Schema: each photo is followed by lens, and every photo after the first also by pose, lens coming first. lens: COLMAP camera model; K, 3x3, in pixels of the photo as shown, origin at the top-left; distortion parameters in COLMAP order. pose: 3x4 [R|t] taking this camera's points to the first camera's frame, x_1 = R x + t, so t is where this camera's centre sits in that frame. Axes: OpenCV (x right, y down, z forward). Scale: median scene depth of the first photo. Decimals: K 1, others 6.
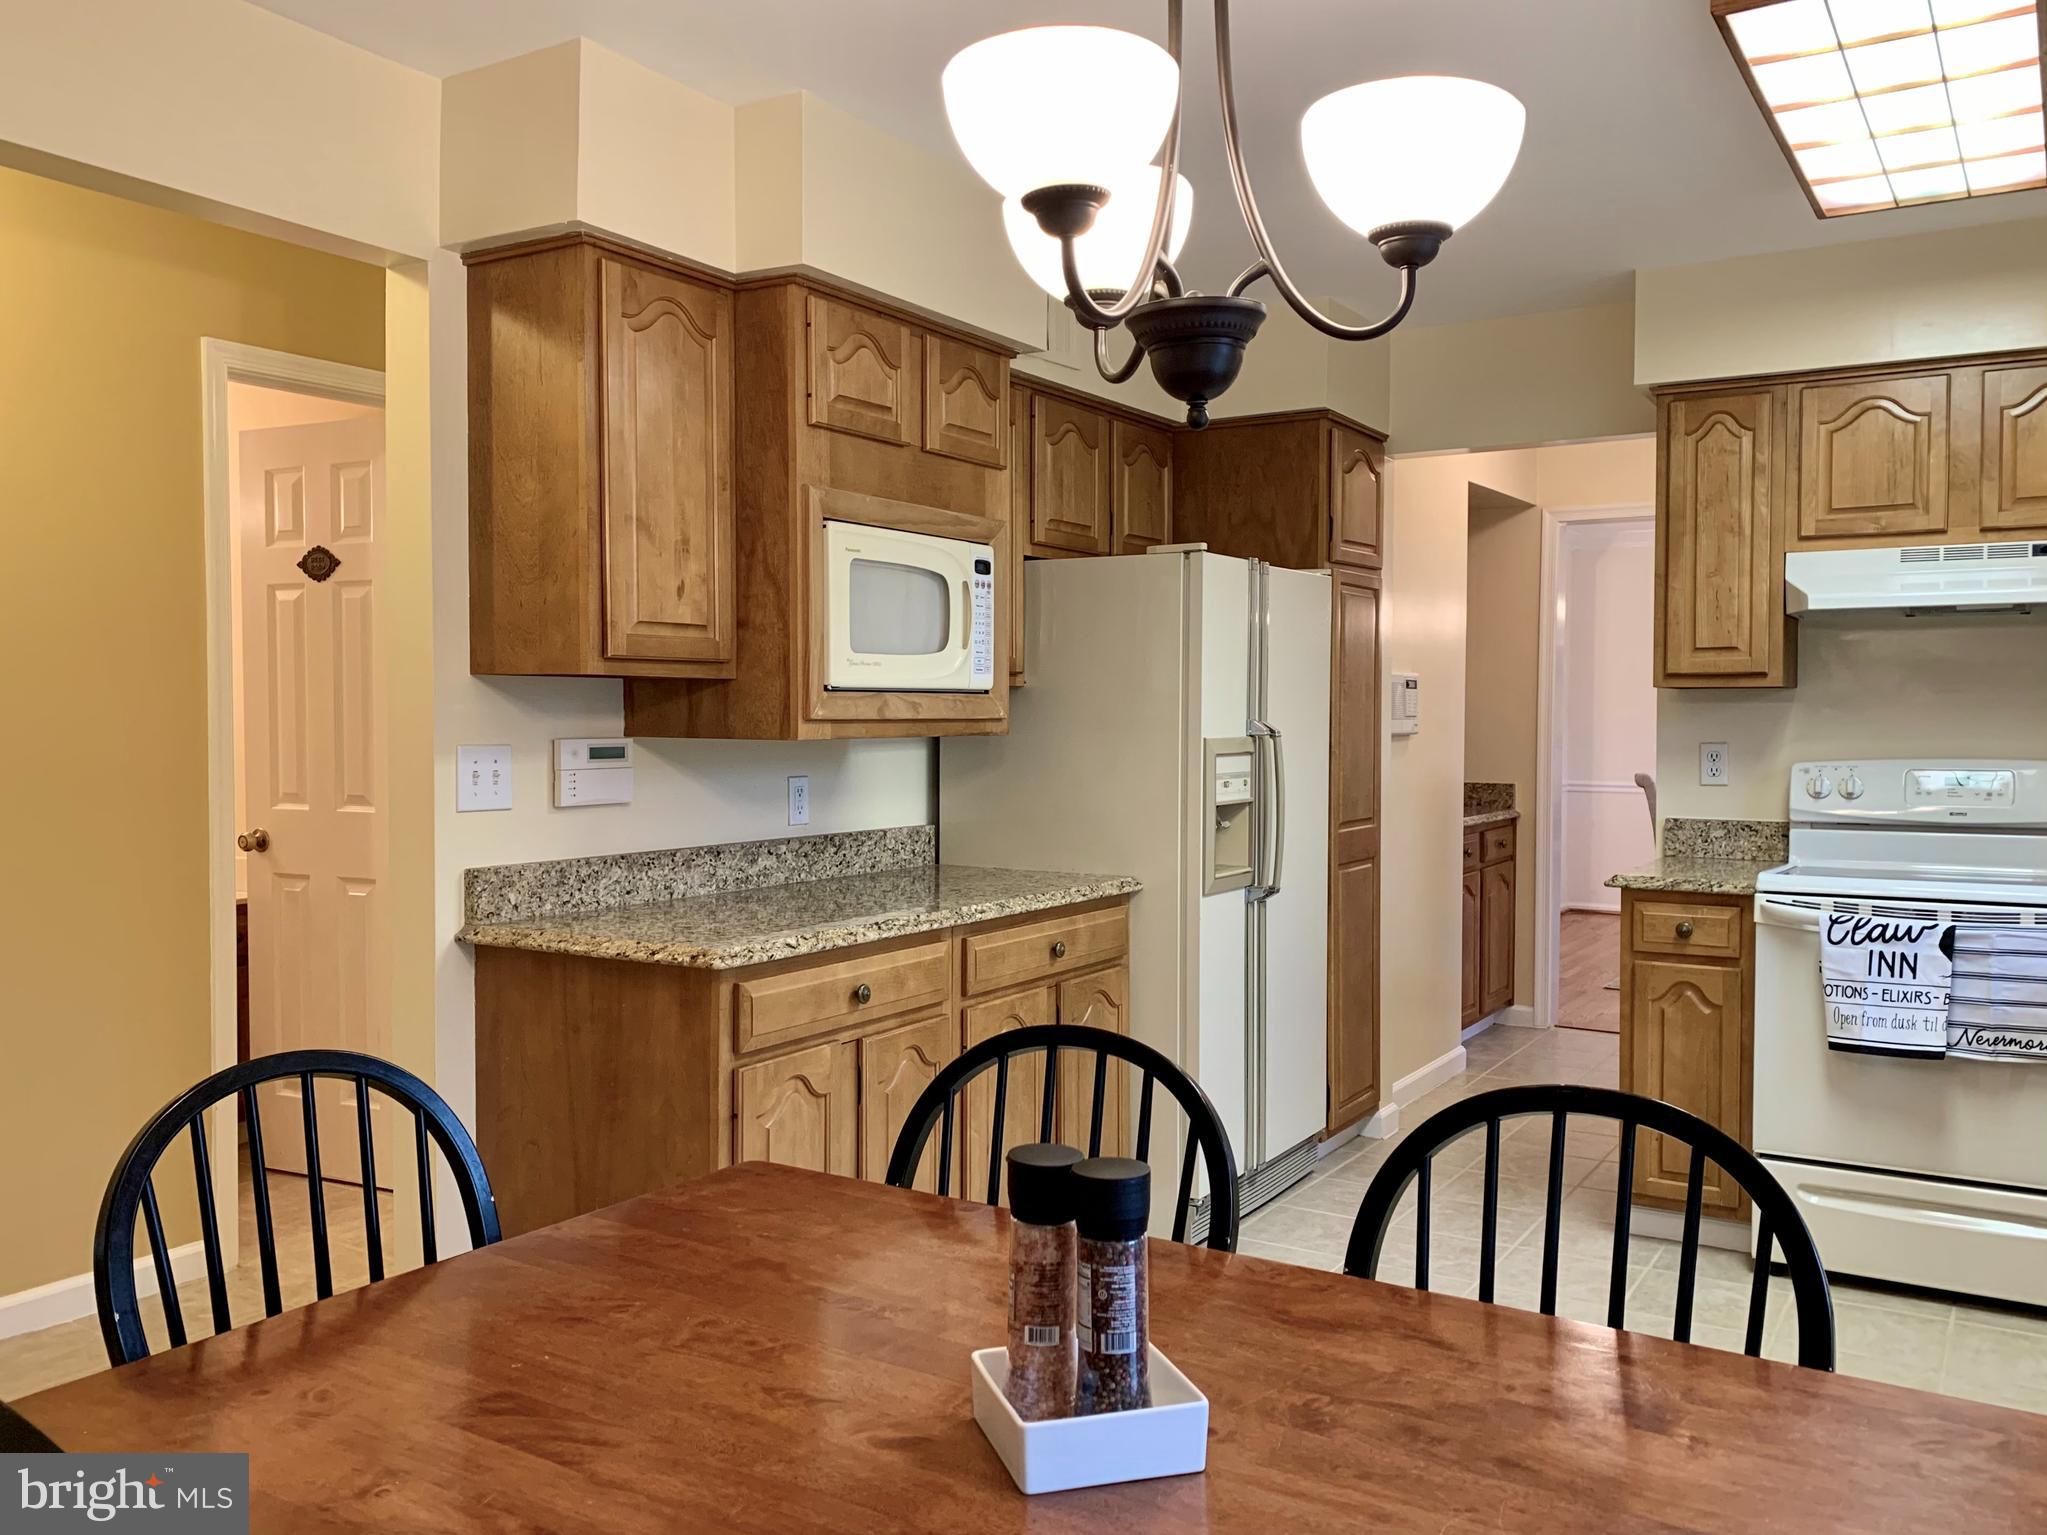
lens RADIAL K [[1650.9, 0, 1023.5], [0, 1650.9, 767.5], [0, 0, 1]] dist [0.095244, -0.131123]
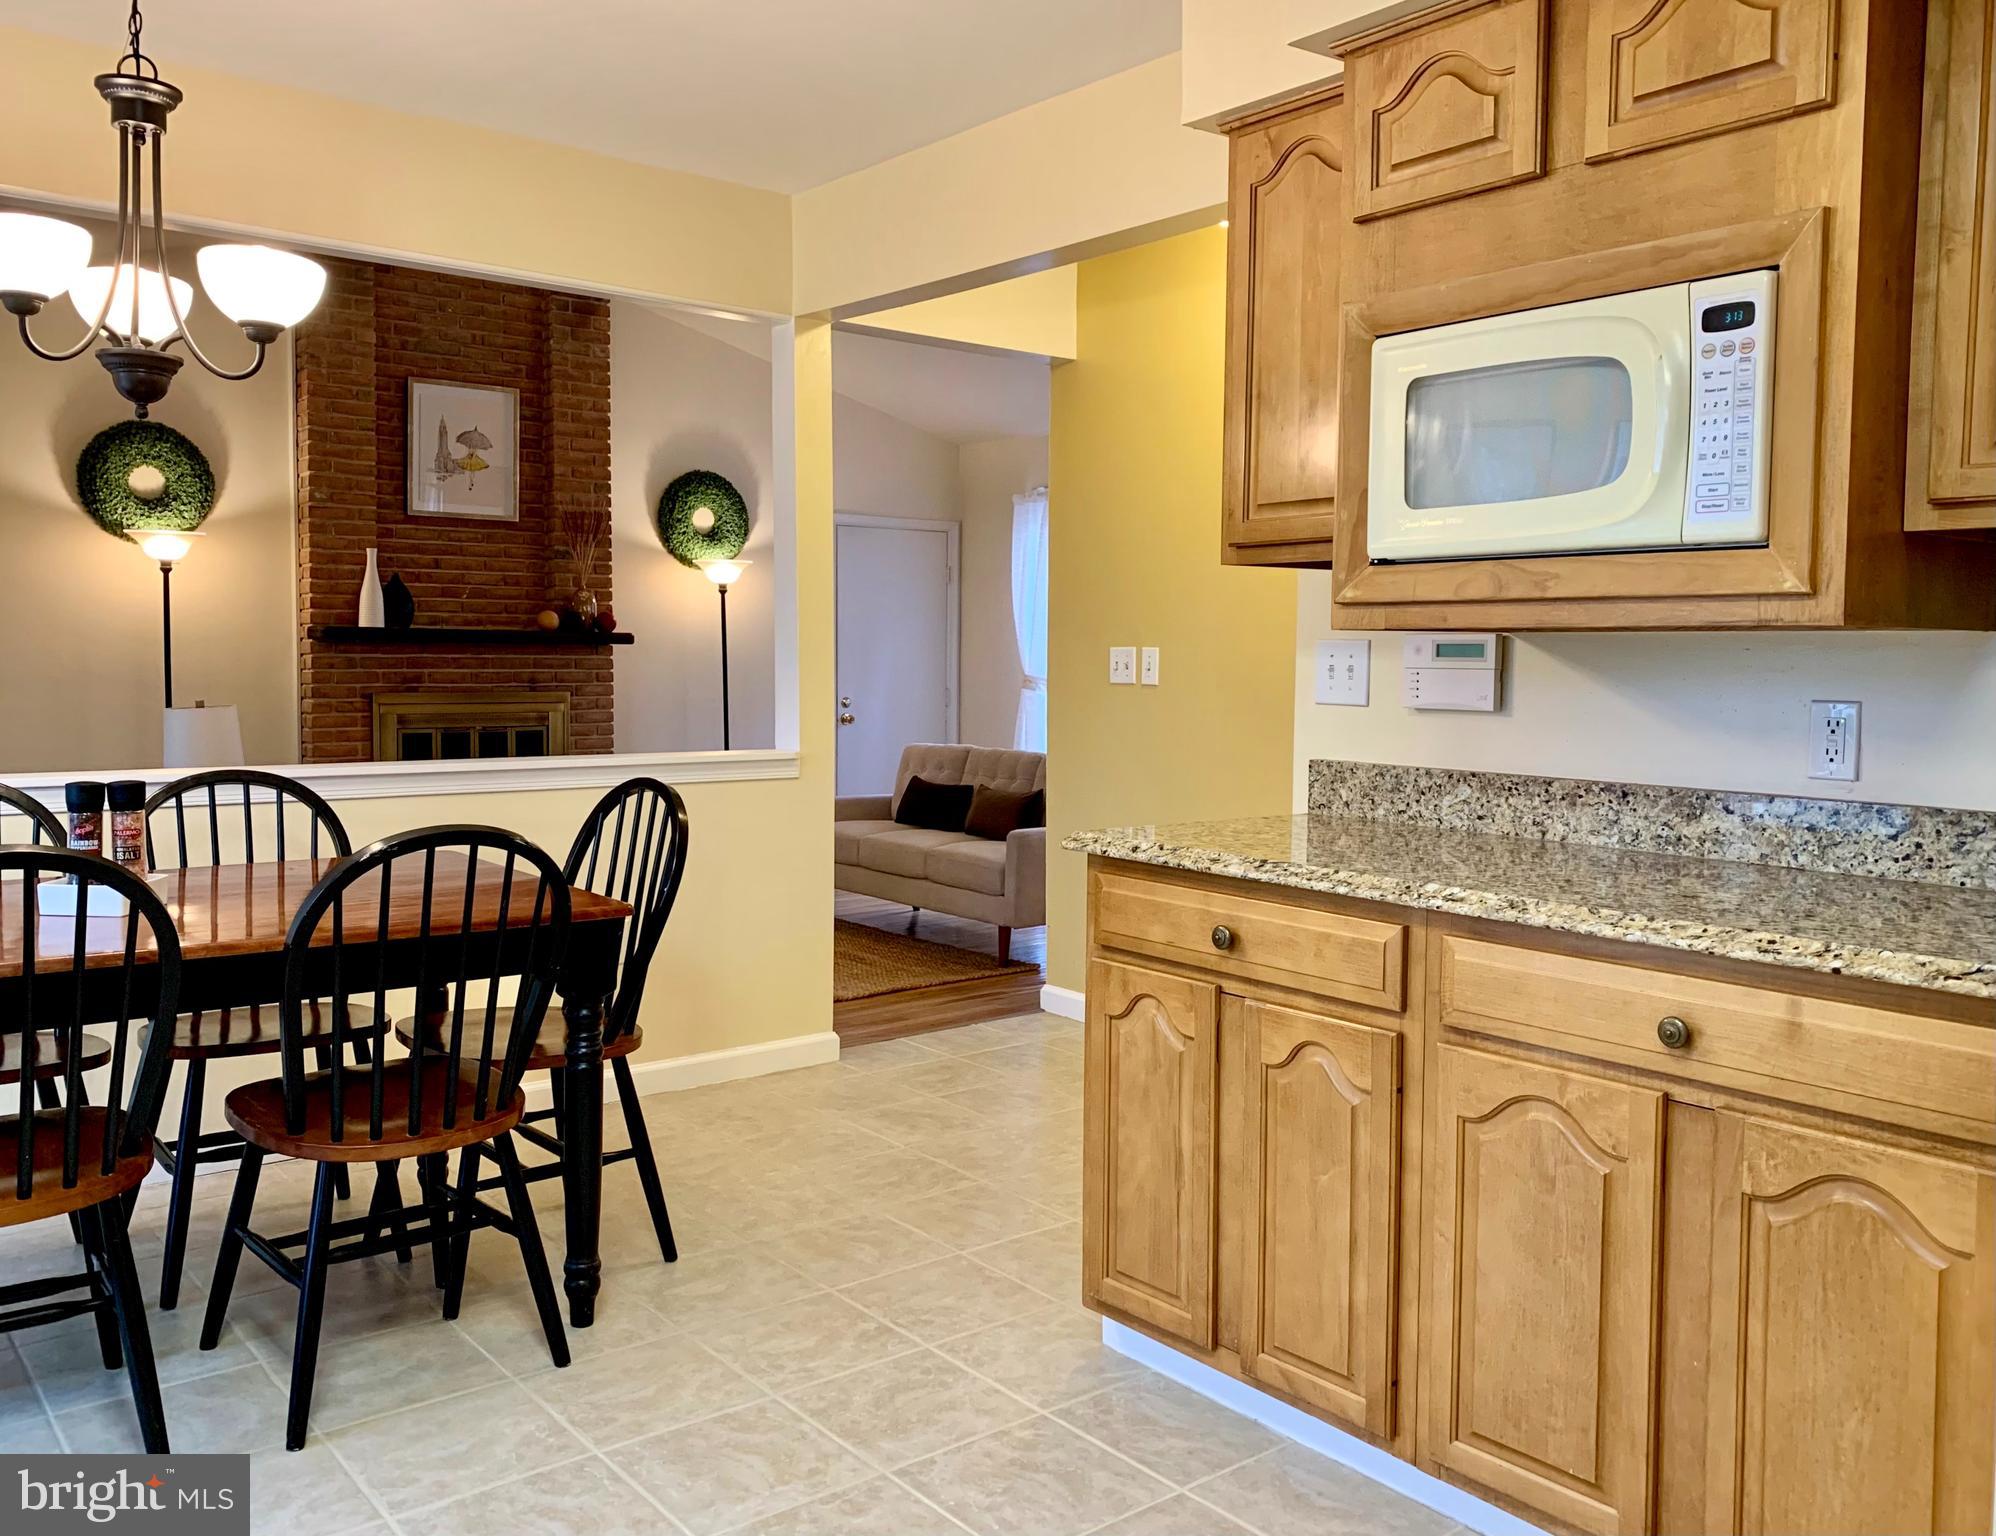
lens RADIAL K [[1636.3, 0, 998.0], [0, 1636.3, 768.0], [0, 0, 1]] dist [-0.007601, -0.010397]
pose [[-0.341007, 0.058341, -0.938249, 0.570476], [-0.046221, 0.995825, 0.078720, -0.003634], [0.938924, 0.070211, -0.336886, 0.958767]]
